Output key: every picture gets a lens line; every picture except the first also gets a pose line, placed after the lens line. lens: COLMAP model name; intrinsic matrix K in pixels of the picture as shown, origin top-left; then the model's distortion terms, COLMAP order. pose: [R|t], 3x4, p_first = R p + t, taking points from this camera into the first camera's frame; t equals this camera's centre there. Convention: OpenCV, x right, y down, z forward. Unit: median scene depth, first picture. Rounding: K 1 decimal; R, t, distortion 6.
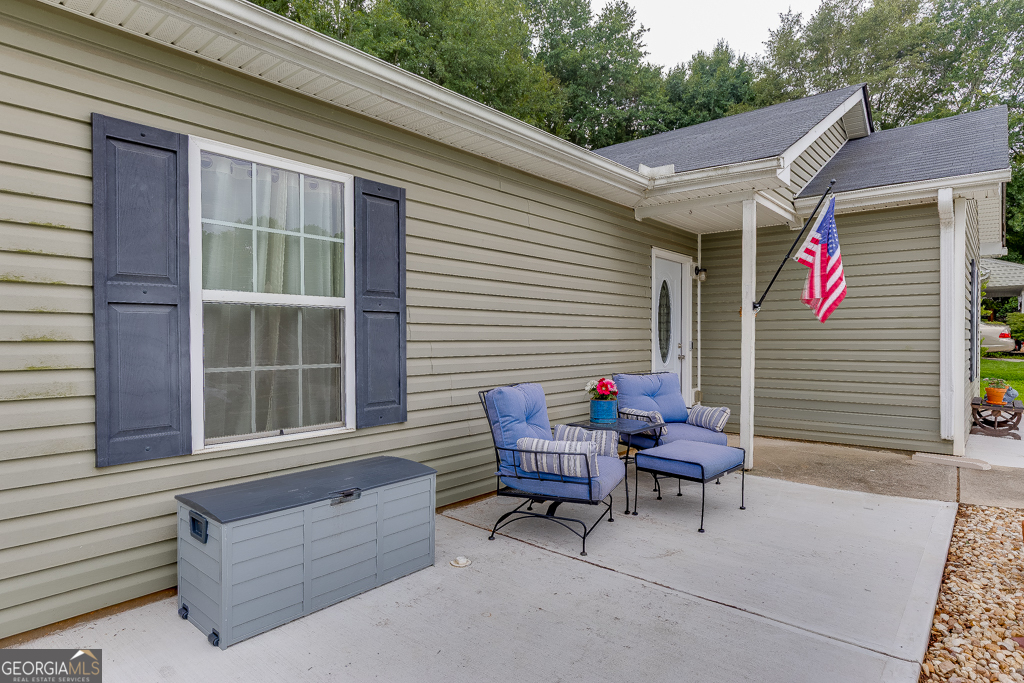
lens RADIAL K [[586.7, 0, 518.5], [0, 586.7, 344.9], [0, 0, 1]] dist [-0.004383, 0.001856]
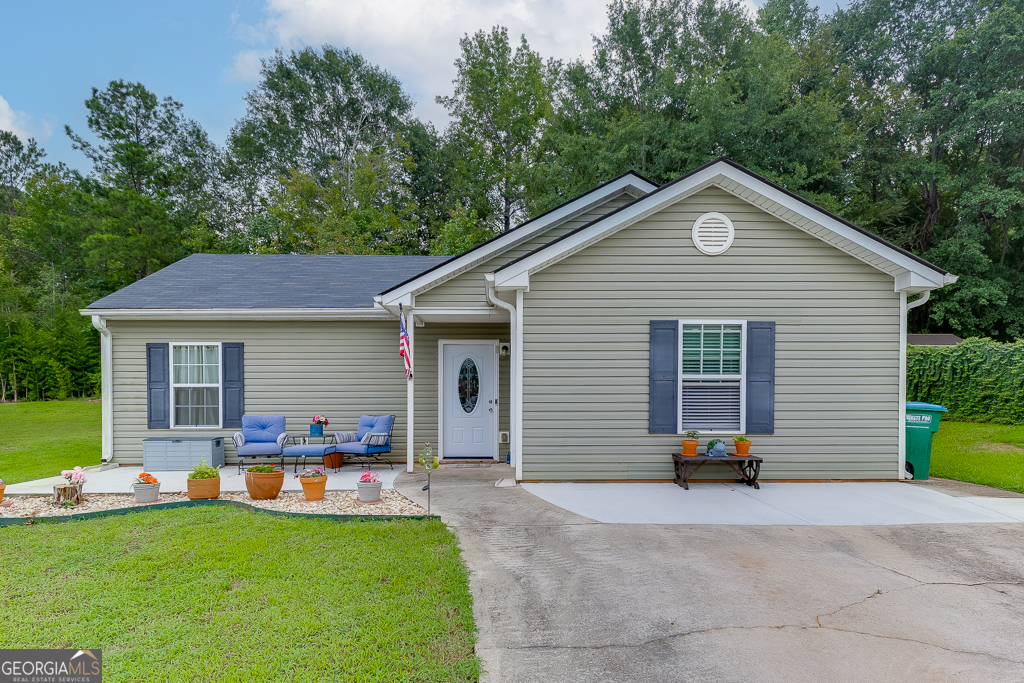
lens RADIAL K [[586.0, 0, 509.0], [0, 586.0, 409.8], [0, 0, 1]] dist [0.007919, -0.002704]
pose [[0.645854, 0.006634, -0.763432, 2.967694], [-0.005490, 0.999977, 0.004045, 0.034153], [0.763441, 0.001579, 0.645875, 0.197905]]
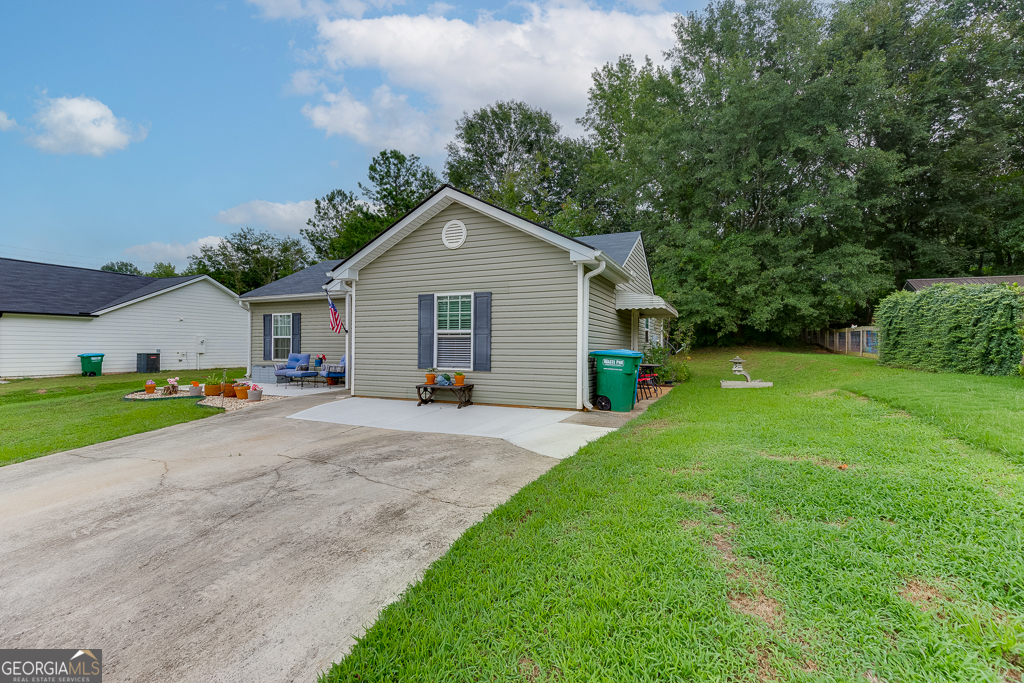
lens RADIAL K [[457.3, 0, 522.4], [0, 457.3, 340.1], [0, 0, 1]] dist [0.006662, -0.002127]
pose [[0.265089, -0.011546, -0.964155, 4.349943], [-0.012847, 0.999797, -0.015506, -0.002948], [0.964138, 0.016497, 0.264887, 1.951154]]
